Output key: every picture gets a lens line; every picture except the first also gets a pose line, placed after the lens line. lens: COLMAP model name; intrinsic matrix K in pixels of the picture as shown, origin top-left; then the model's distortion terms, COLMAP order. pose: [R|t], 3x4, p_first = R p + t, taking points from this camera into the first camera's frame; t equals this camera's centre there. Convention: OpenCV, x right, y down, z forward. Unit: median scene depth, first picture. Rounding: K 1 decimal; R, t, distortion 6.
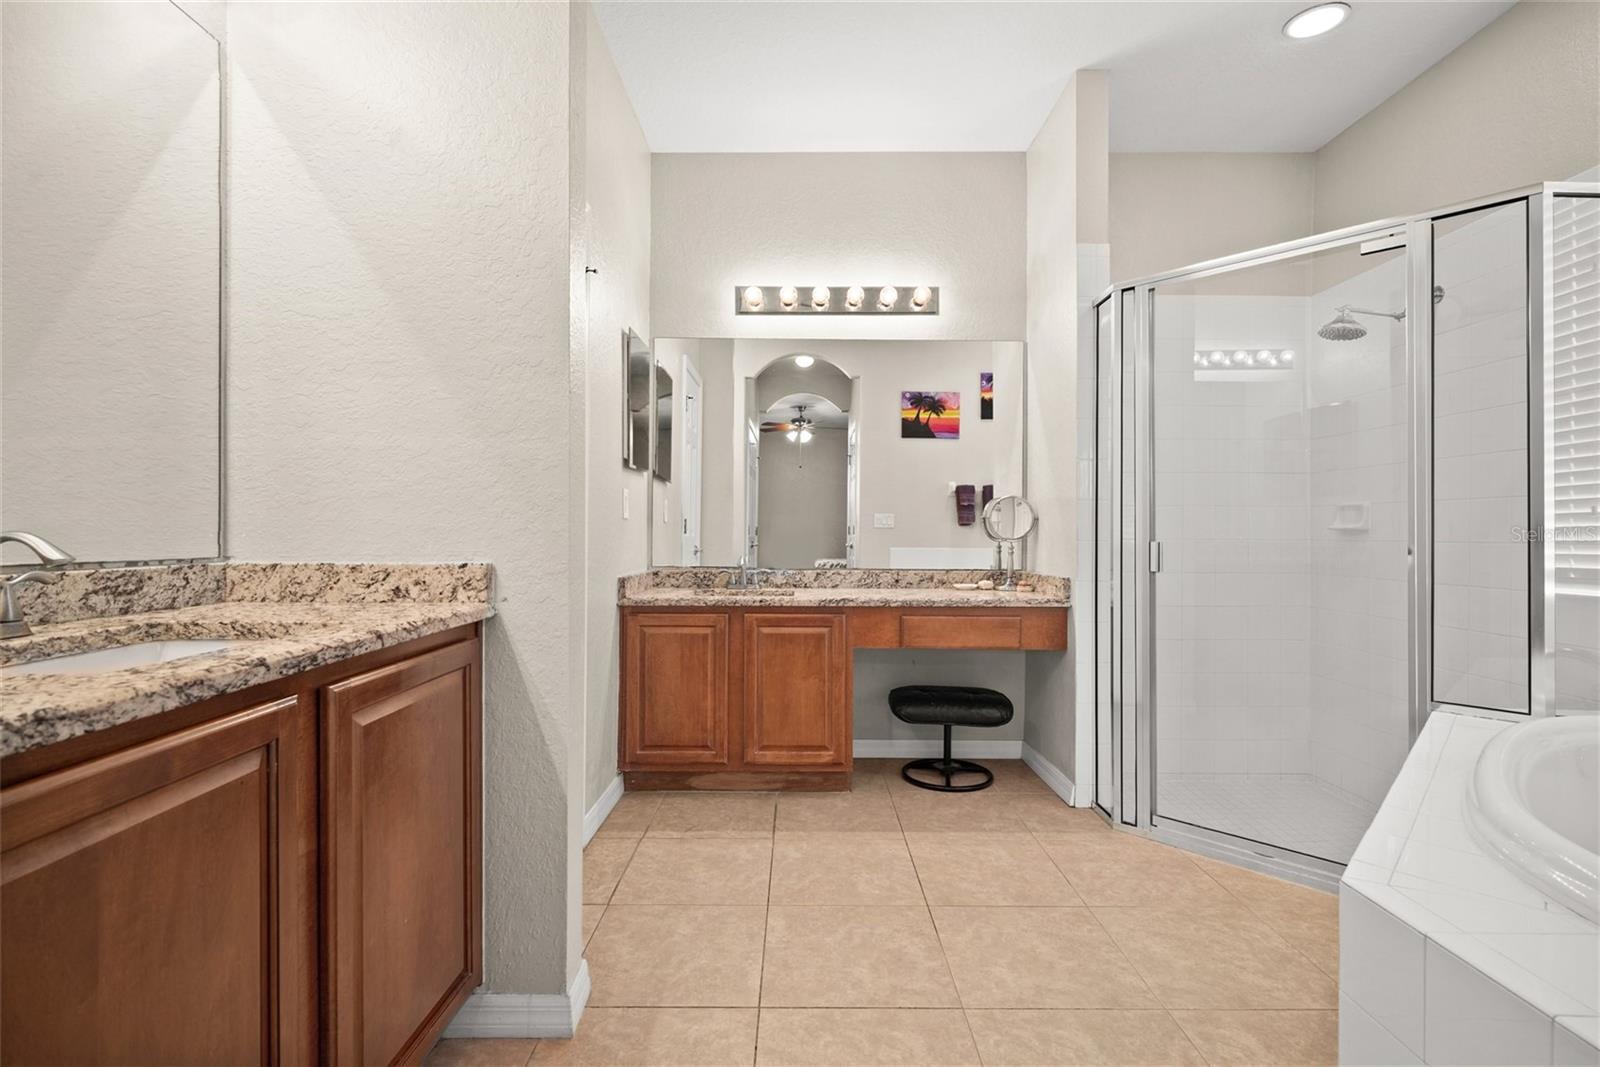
lens RADIAL K [[757.1, 0, 797.2], [0, 757.1, 530.6], [0, 0, 1]] dist [0.002451, 0.000484]
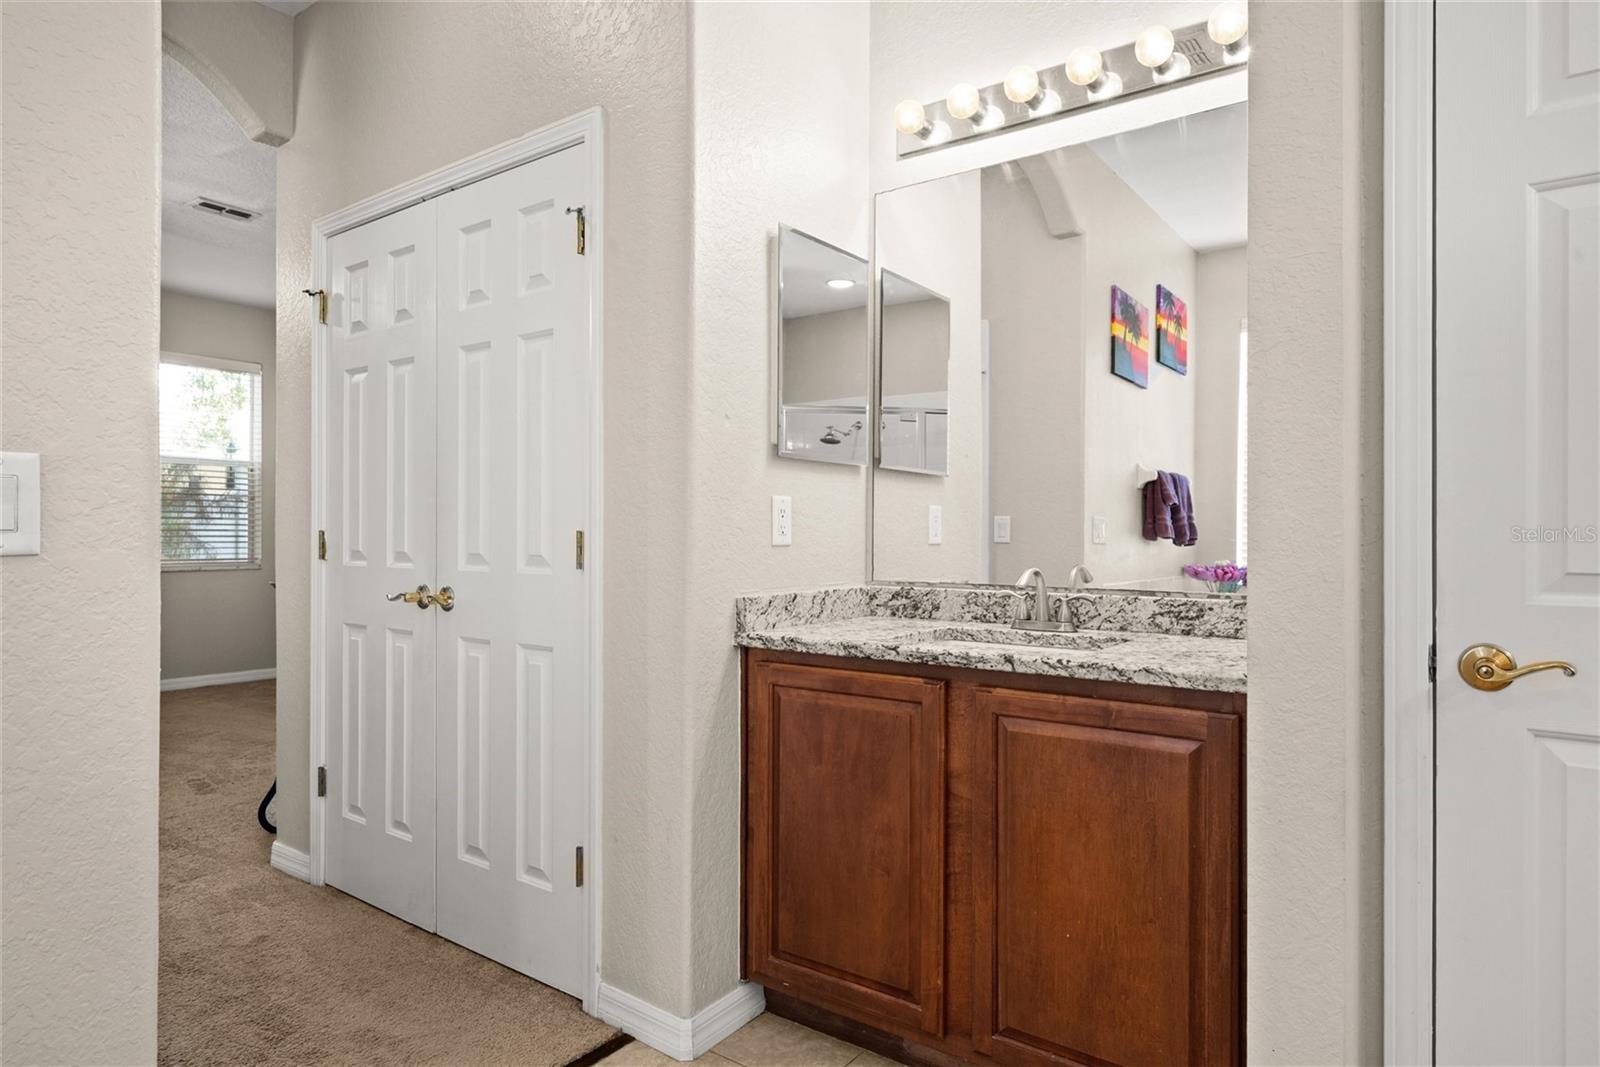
lens RADIAL K [[938.9, 0, 799.0], [0, 938.9, 534.6], [0, 0, 1]] dist [0.000043, -0.000024]
pose [[-0.604846, -0.002741, -0.796337, 0.791552], [-0.002981, 0.999995, -0.001178, -0.056025], [0.796337, 0.001662, -0.604851, 1.515284]]
